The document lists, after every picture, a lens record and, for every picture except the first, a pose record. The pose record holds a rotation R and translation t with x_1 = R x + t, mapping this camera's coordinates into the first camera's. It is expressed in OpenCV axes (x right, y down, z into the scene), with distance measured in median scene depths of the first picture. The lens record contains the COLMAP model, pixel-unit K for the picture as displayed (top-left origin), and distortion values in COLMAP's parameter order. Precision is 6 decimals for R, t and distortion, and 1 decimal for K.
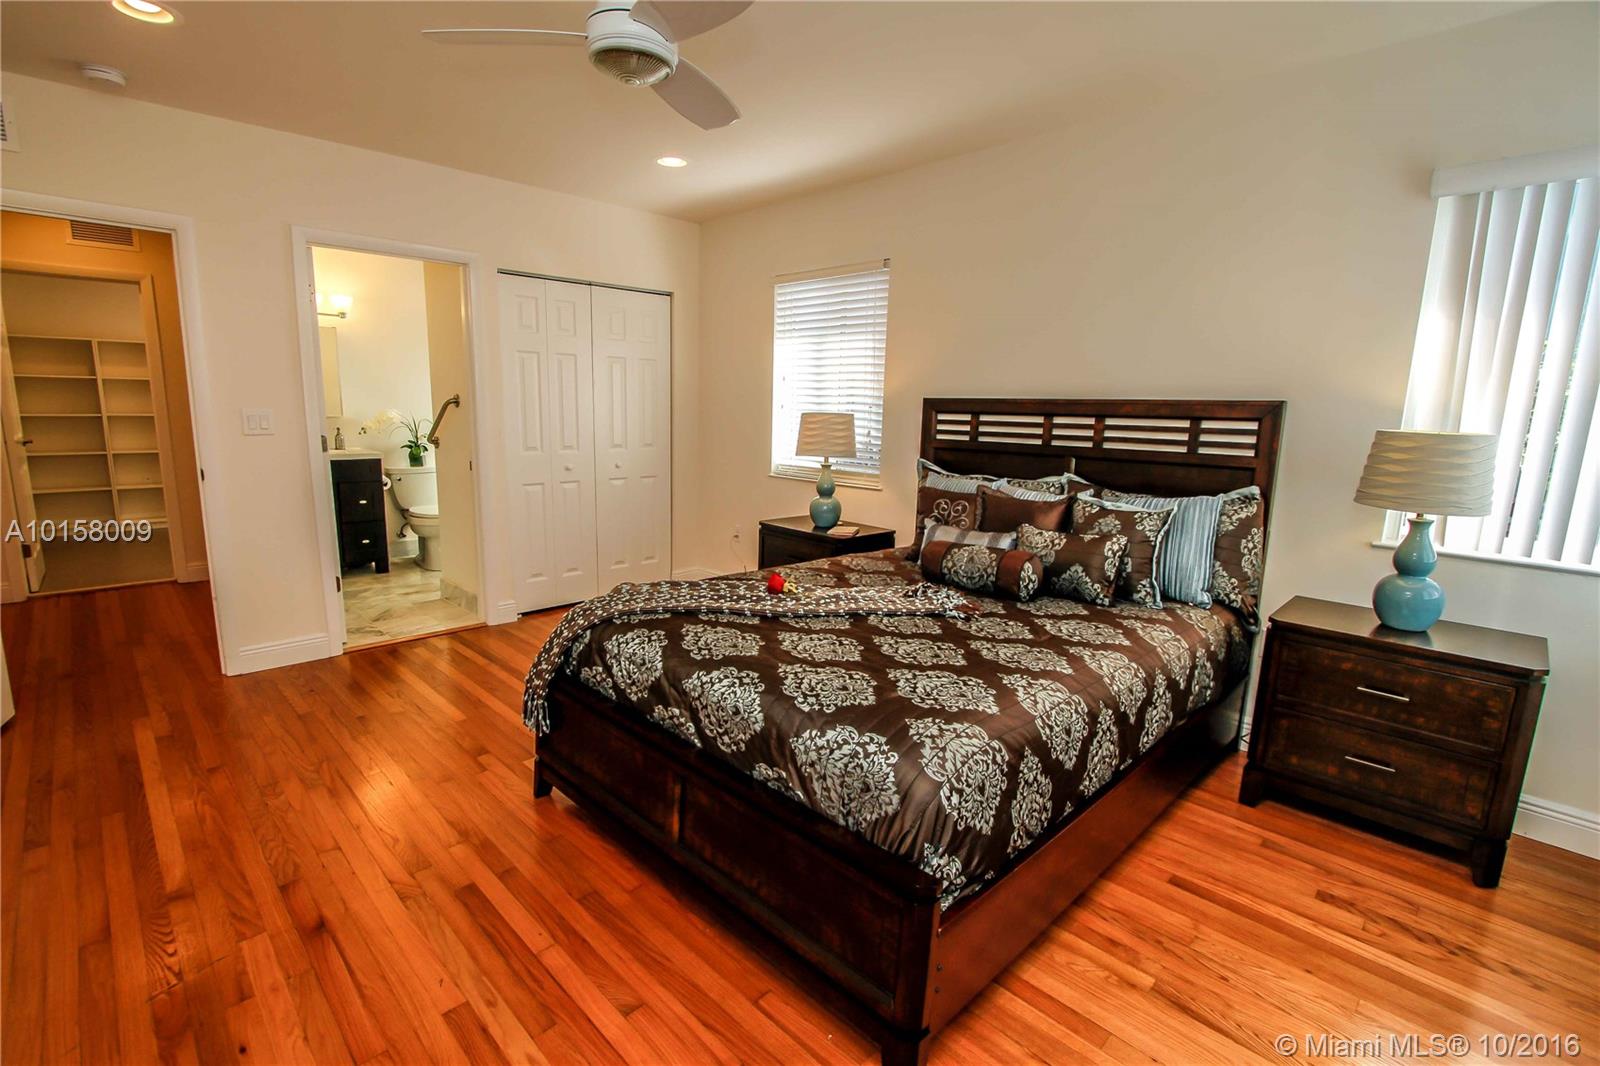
lens RADIAL K [[735.5, 0, 797.5], [0, 735.5, 533.8], [0, 0, 1]] dist [-0.017777, 0.002377]
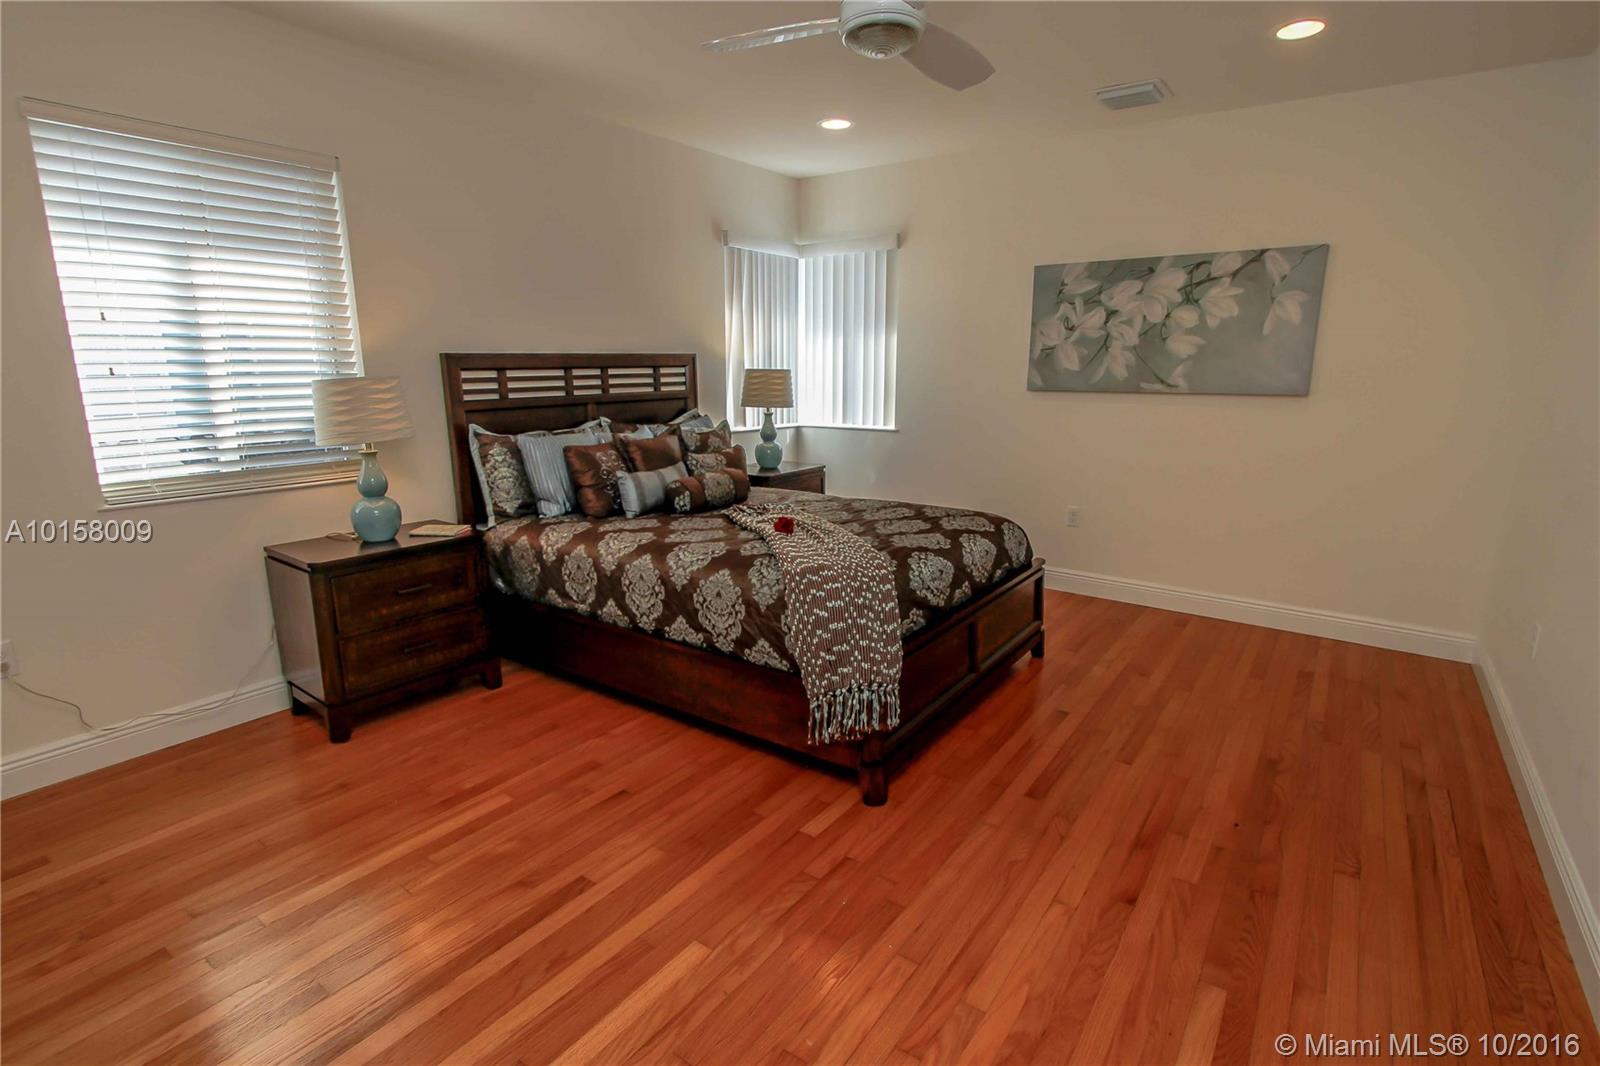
lens RADIAL K [[735.5, 0, 798.6], [0, 735.5, 531.9], [0, 0, 1]] dist [-0.017777, 0.002377]
pose [[-0.144954, -0.240281, 0.959819, -0.829835], [0.174177, 0.948719, 0.263807, -0.159167], [-0.973987, 0.205418, -0.095670, 0.819806]]
